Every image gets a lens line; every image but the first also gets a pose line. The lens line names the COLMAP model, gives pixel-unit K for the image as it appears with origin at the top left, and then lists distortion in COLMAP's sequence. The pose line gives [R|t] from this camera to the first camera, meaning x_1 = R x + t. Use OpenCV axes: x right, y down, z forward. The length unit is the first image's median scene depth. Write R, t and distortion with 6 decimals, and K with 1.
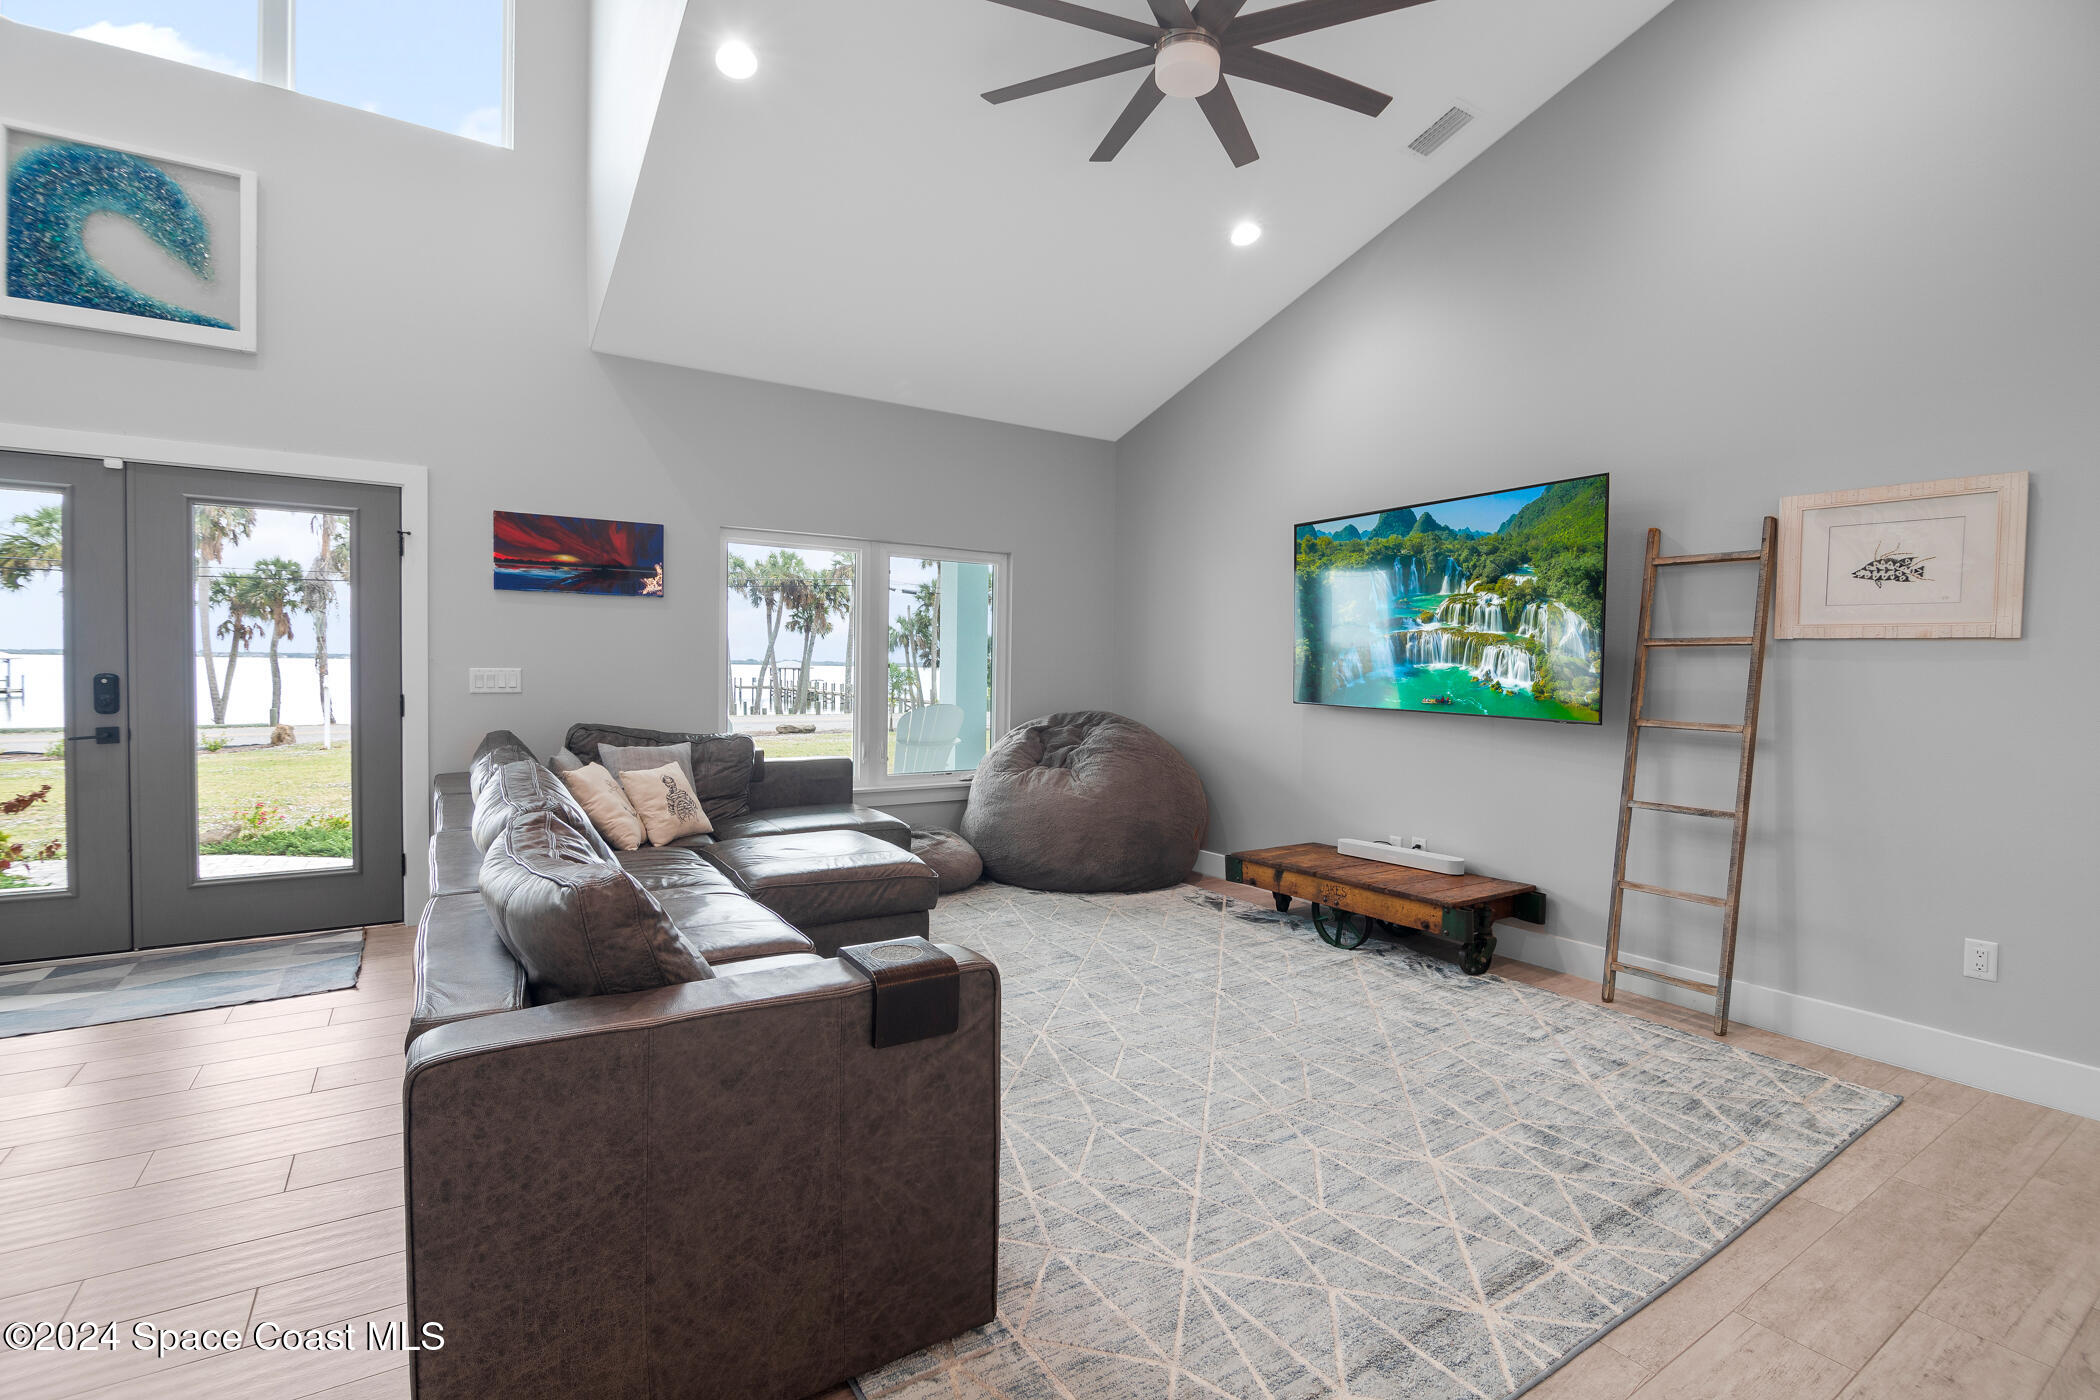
lens RADIAL K [[949.1, 0, 1024.6], [0, 949.1, 706.4], [0, 0, 1]] dist [-0.012037, -0.000520]
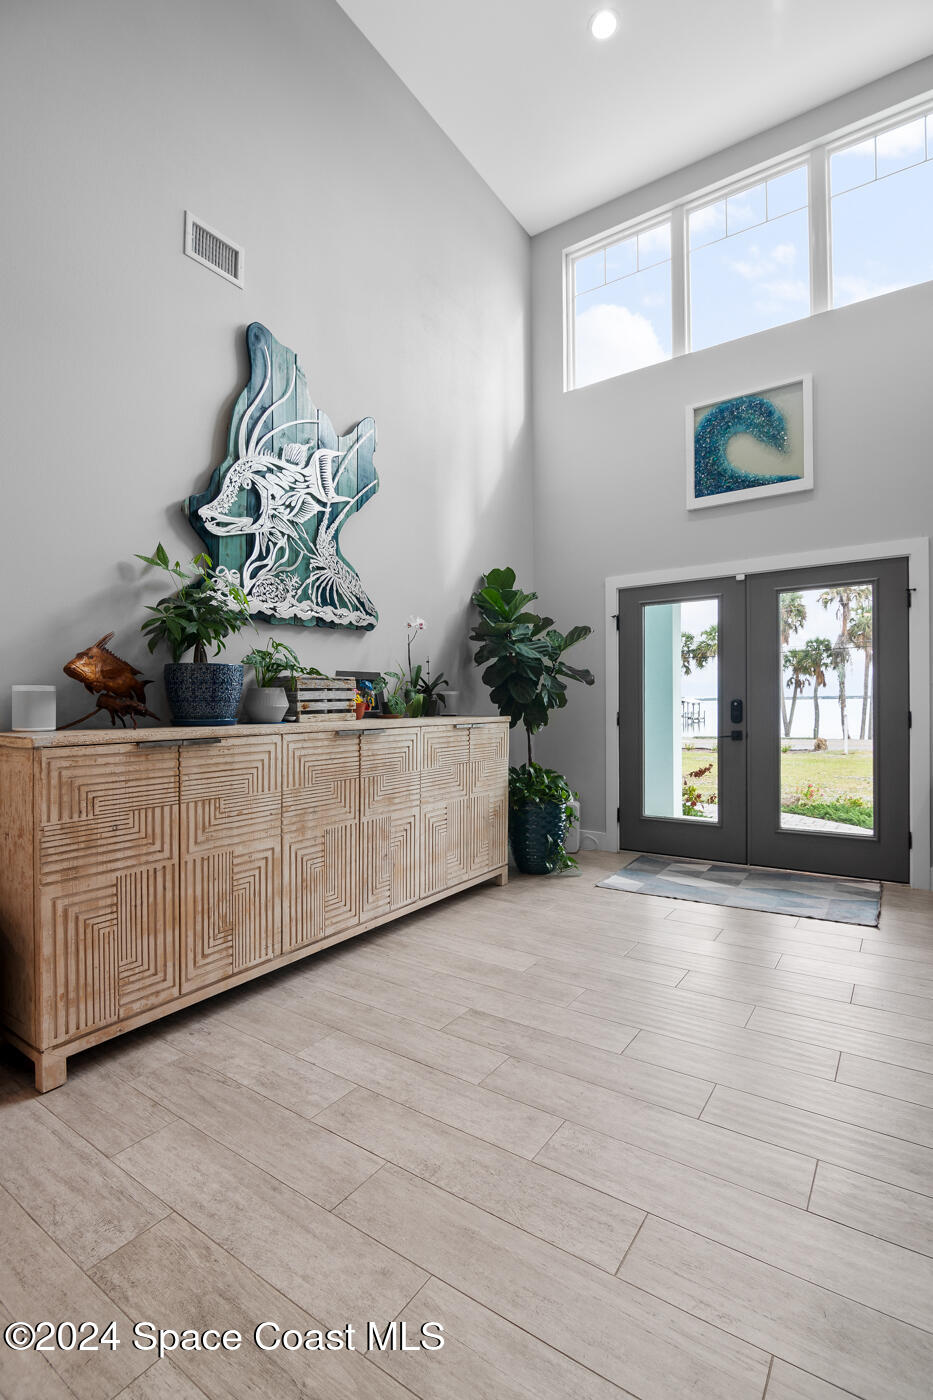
lens RADIAL K [[632.7, 0, 482.1], [0, 632.7, 707.4], [0, 0, 1]] dist [-0.012037, -0.000520]
pose [[0.401022, -0.014384, -0.915956, -0.099517], [-0.017630, 0.999570, -0.023416, 0.013509], [0.915899, 0.025539, 0.400596, 0.103188]]
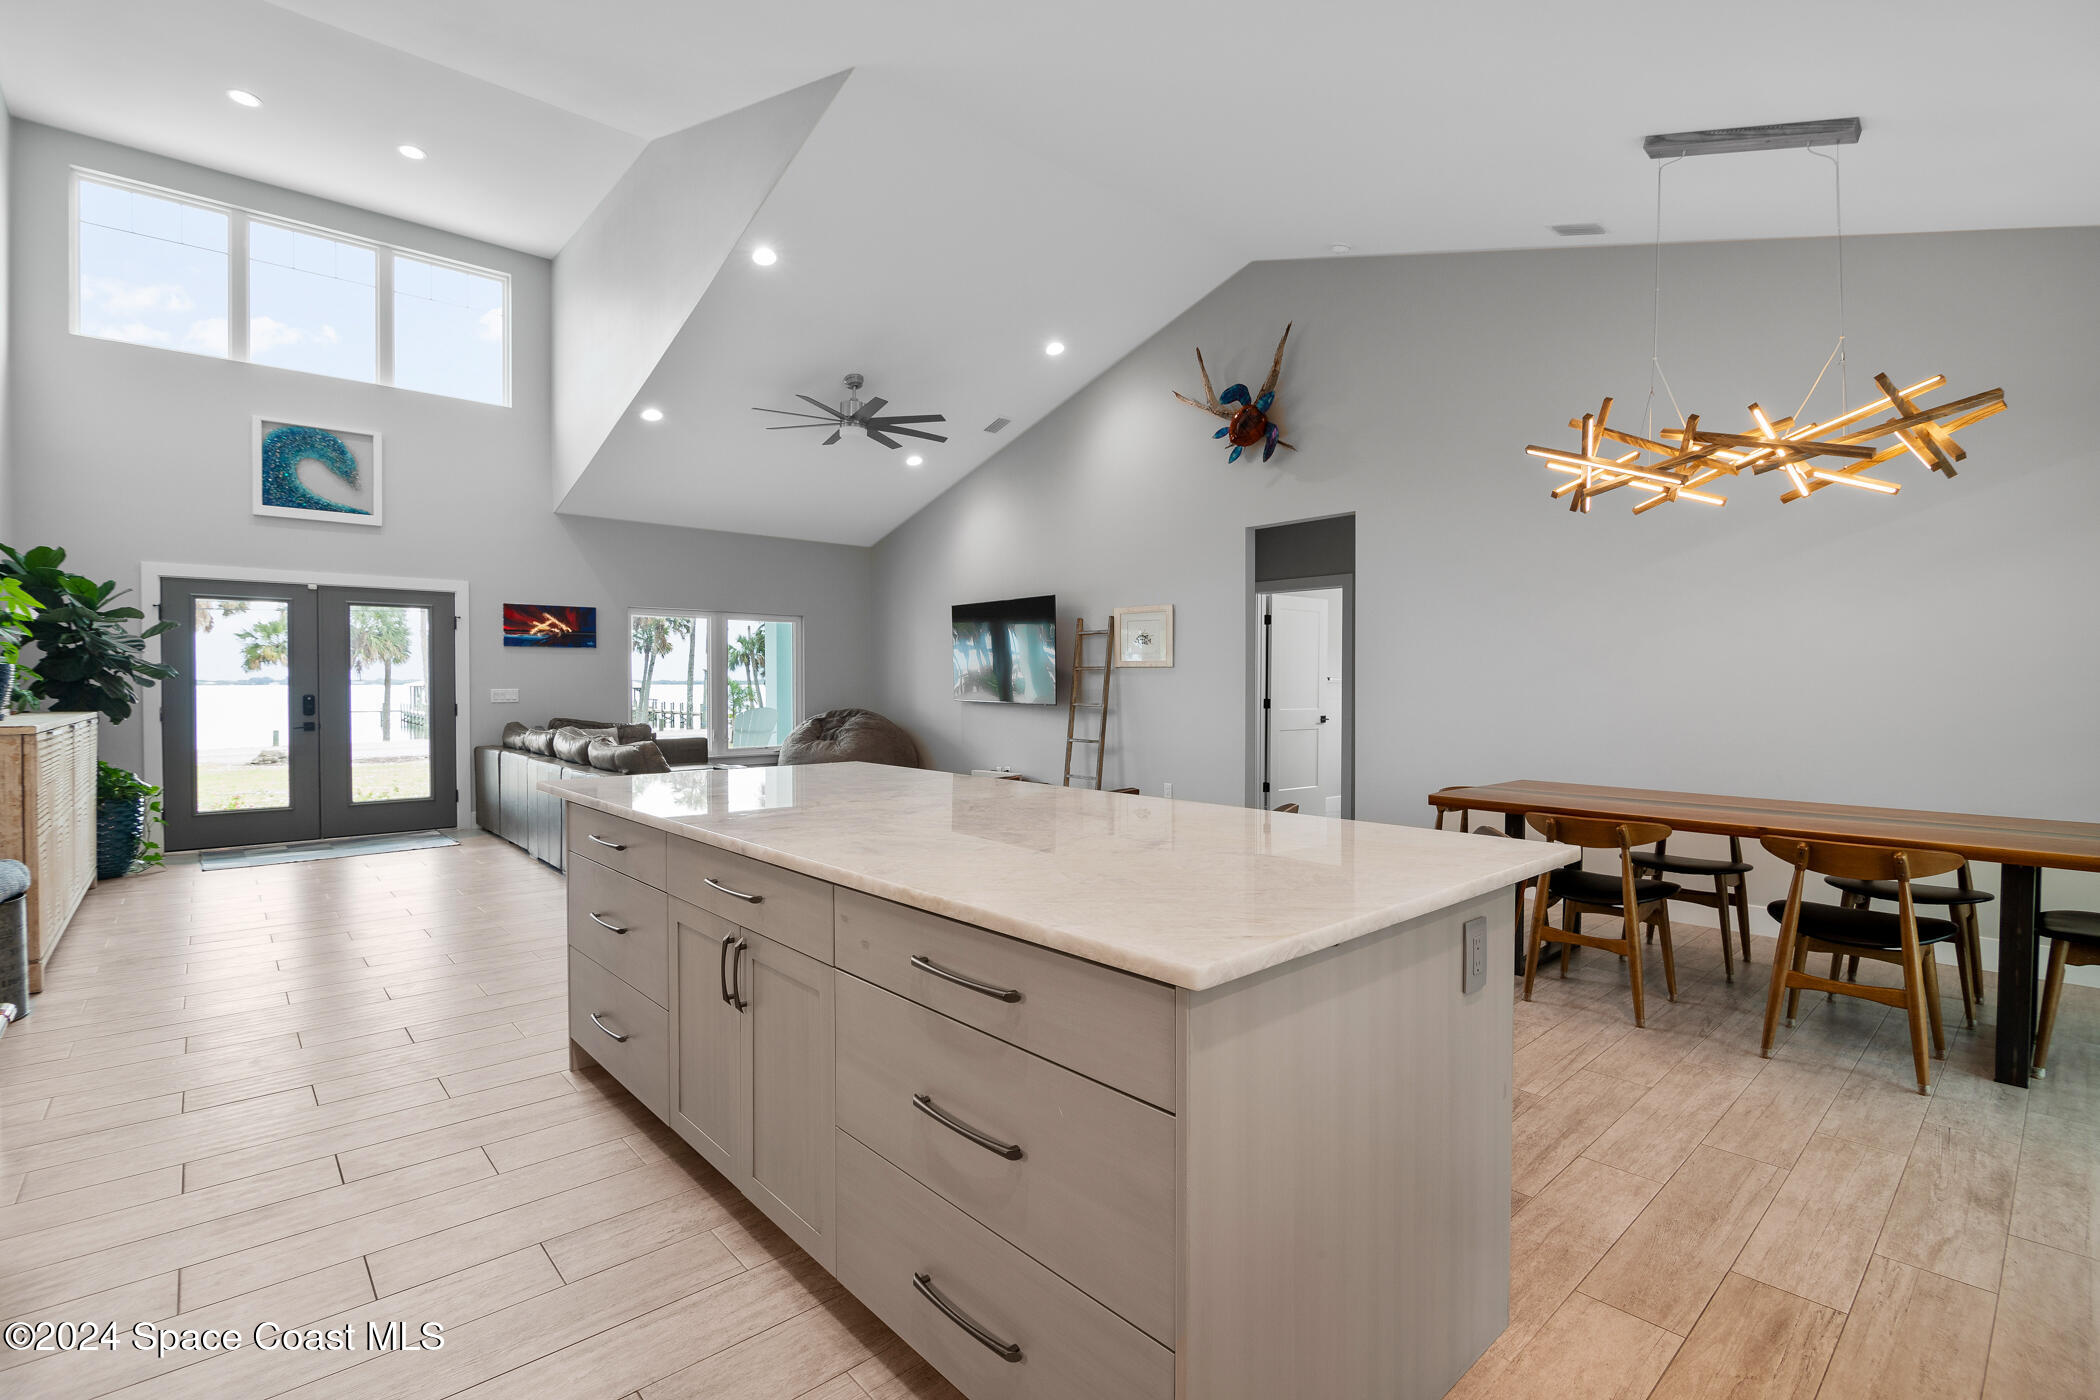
lens RADIAL K [[949.1, 0, 1034.7], [0, 949.1, 702.6], [0, 0, 1]] dist [-0.012037, -0.000520]
pose [[0.986016, -0.019302, 0.165526, 0.169175], [0.022486, 0.999596, -0.017383, 0.046292], [-0.165124, 0.020862, 0.986052, -1.110267]]
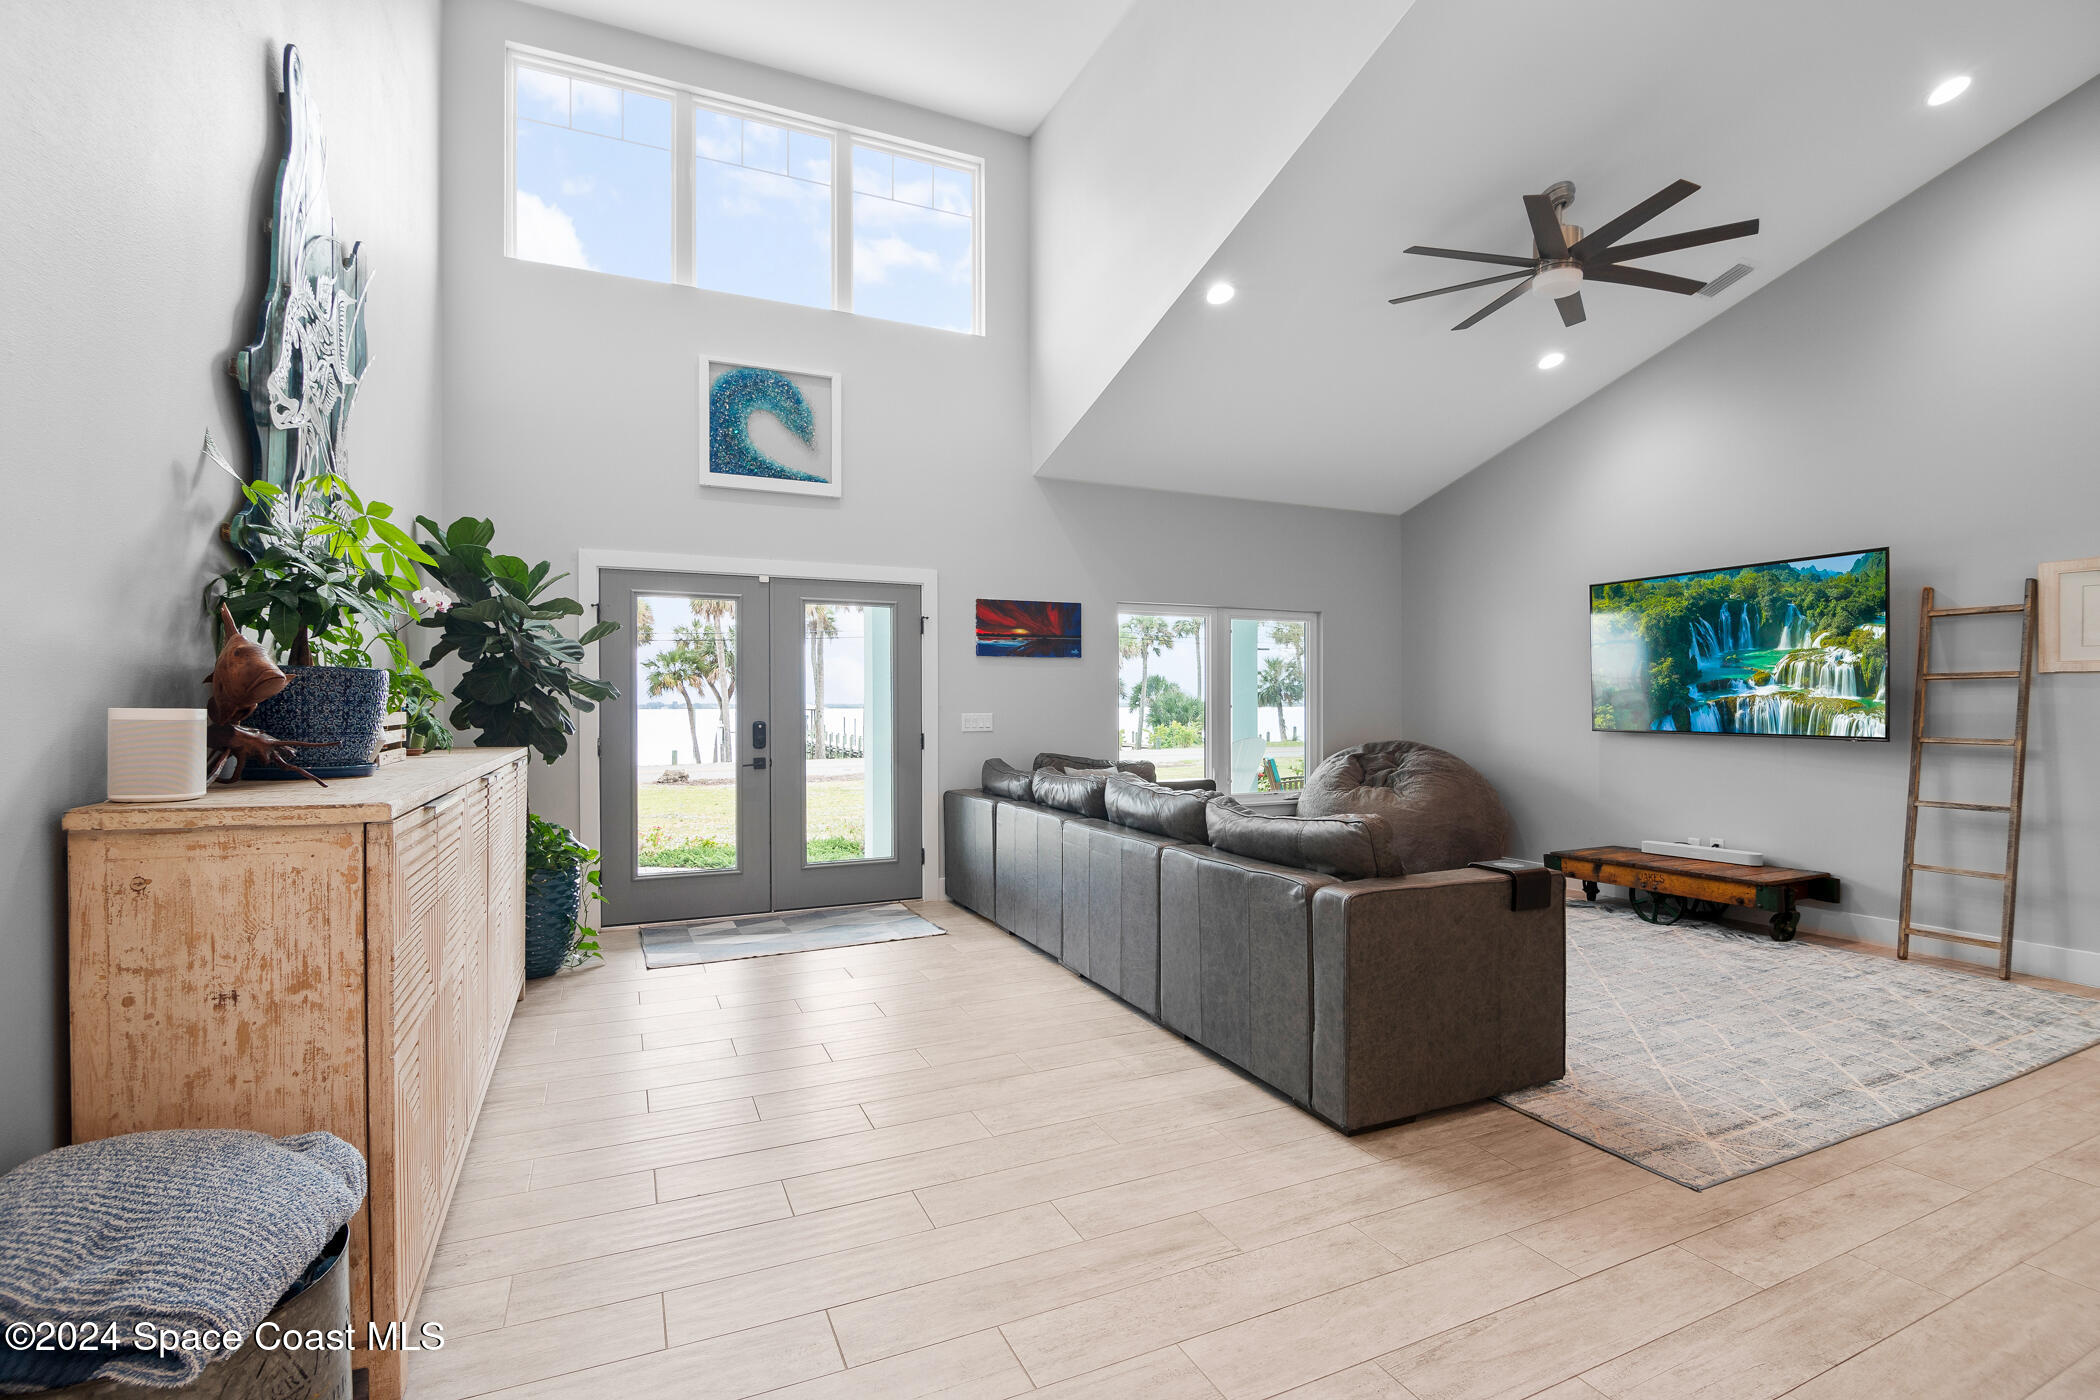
lens RADIAL K [[949.1, 0, 1034.3], [0, 949.1, 718.3], [0, 0, 1]] dist [-0.012037, -0.000520]
pose [[0.989915, -0.017256, -0.140611, -0.326095], [0.013133, 0.999458, -0.030194, 0.010061], [0.141056, 0.028043, 0.989604, -0.388711]]
